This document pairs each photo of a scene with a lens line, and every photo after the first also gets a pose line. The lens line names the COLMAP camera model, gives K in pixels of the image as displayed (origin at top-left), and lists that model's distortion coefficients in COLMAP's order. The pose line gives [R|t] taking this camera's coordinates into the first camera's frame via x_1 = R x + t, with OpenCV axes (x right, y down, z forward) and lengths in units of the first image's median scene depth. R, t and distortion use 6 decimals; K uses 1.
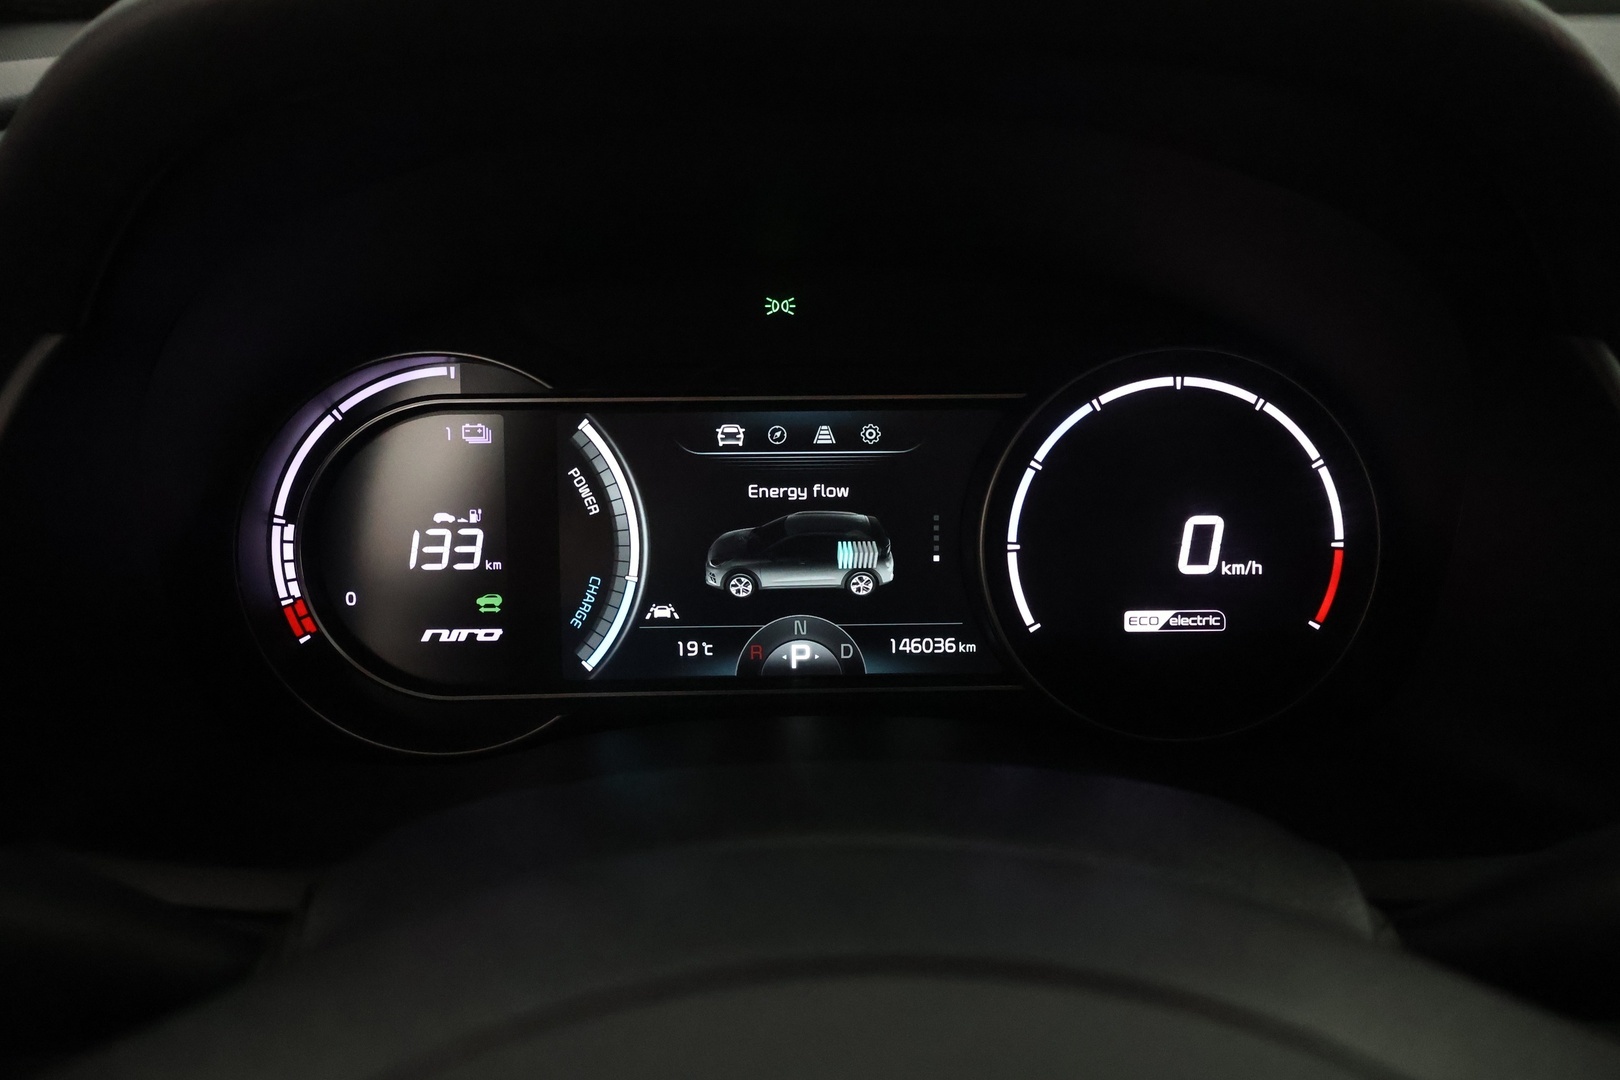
lens RADIAL K [[1358.3, 0, 810.0], [0, 1358.3, 540.0], [0, 0, 1]] dist [0.006480, 0.002091]
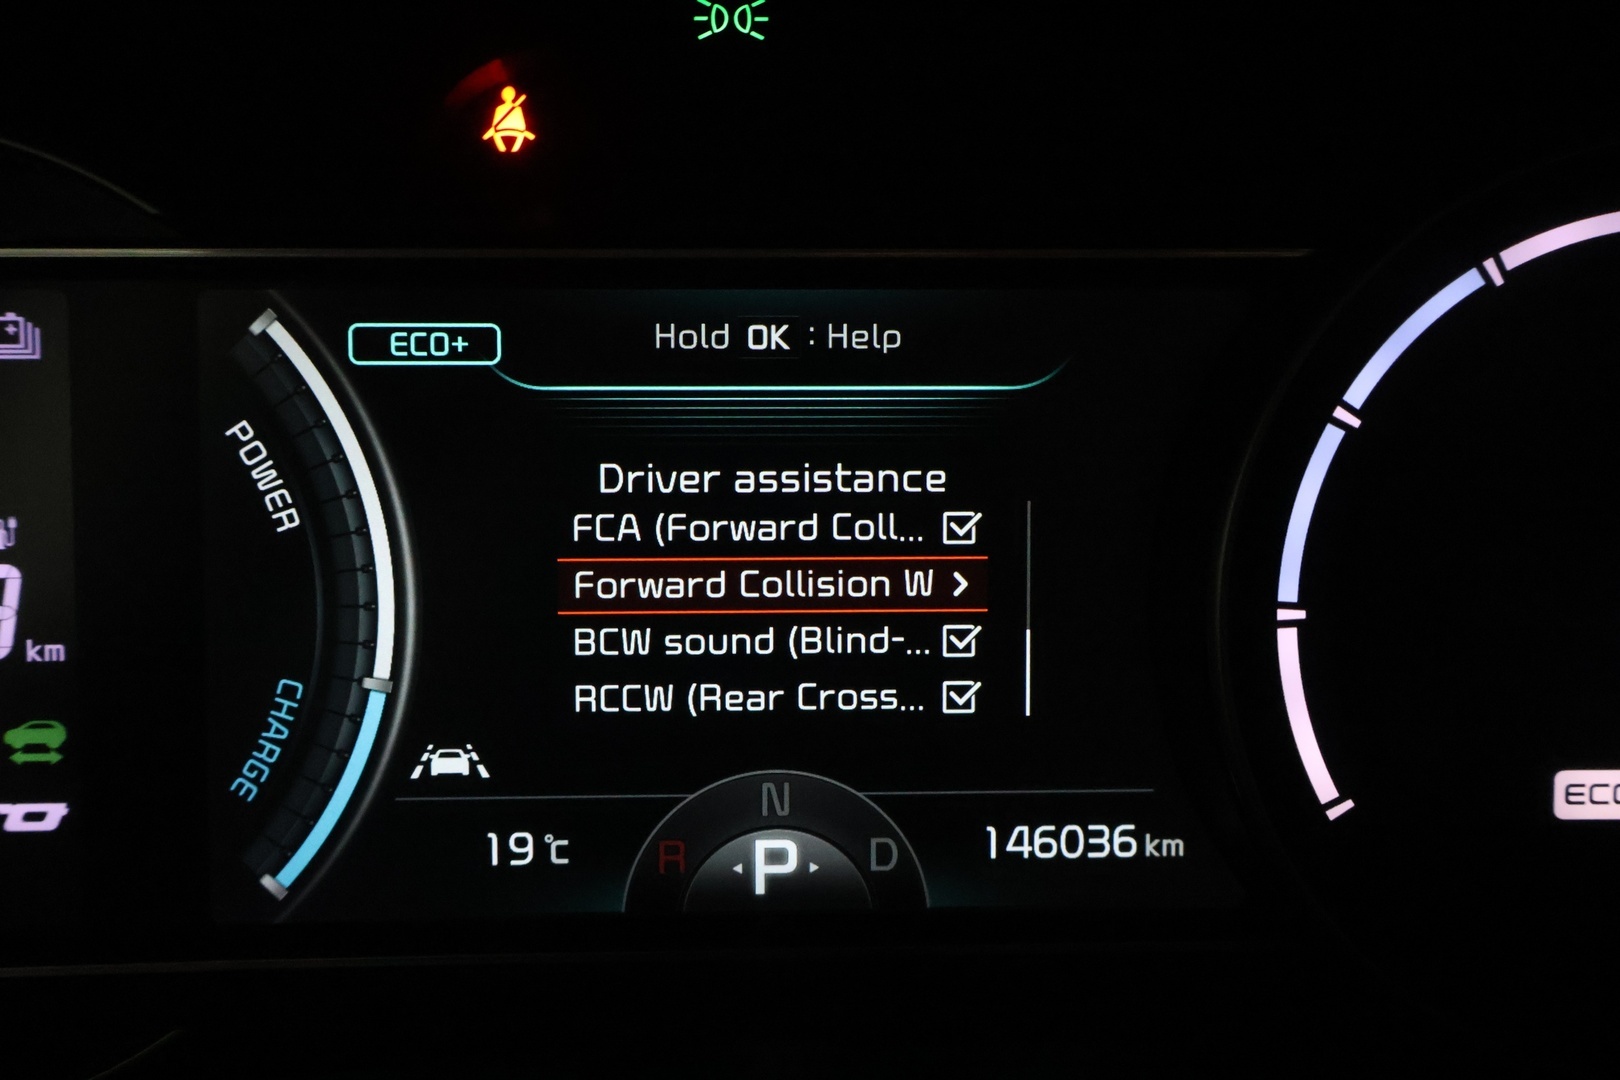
lens RADIAL K [[1676.1, 0, 806.8], [0, 1676.1, 543.6], [0, 0, 1]] dist [-0.007225, 0.010714]
pose [[0.999864, 0.005098, 0.015706, -0.005993], [-0.004734, 0.999721, -0.023149, -0.003790], [-0.015820, 0.023071, 0.999609, 0.474853]]
